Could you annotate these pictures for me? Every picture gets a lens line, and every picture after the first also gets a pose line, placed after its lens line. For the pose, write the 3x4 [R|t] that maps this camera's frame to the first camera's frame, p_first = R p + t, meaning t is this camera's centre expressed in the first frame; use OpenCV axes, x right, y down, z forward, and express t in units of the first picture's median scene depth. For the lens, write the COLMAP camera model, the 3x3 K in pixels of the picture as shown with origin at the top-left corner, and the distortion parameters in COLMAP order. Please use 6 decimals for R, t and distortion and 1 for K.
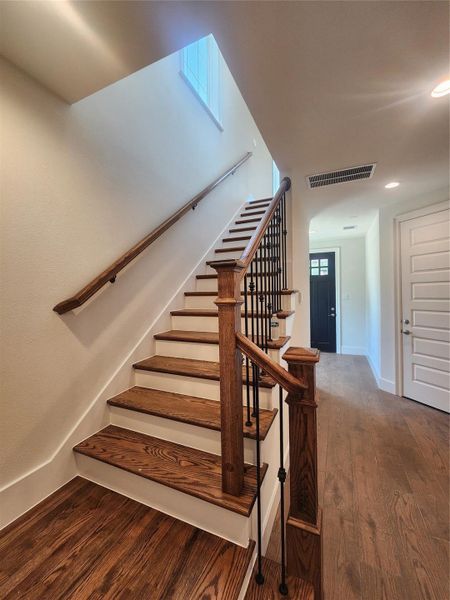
lens RADIAL K [[247.0, 0, 225.8], [0, 247.0, 295.9], [0, 0, 1]] dist [0.001450, -0.001147]
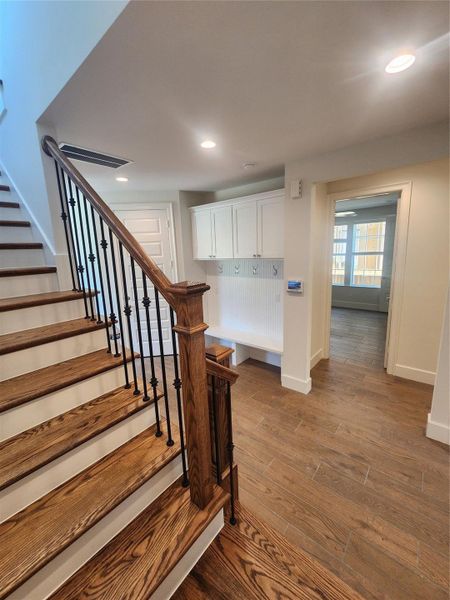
lens RADIAL K [[247.0, 0, 225.9], [0, 247.0, 297.3], [0, 0, 1]] dist [0.001450, -0.001147]
pose [[0.269015, -0.178505, 0.946450, -0.678505], [0.052742, 0.983931, 0.170583, -0.200270], [-0.961691, 0.004028, 0.274106, 0.538882]]
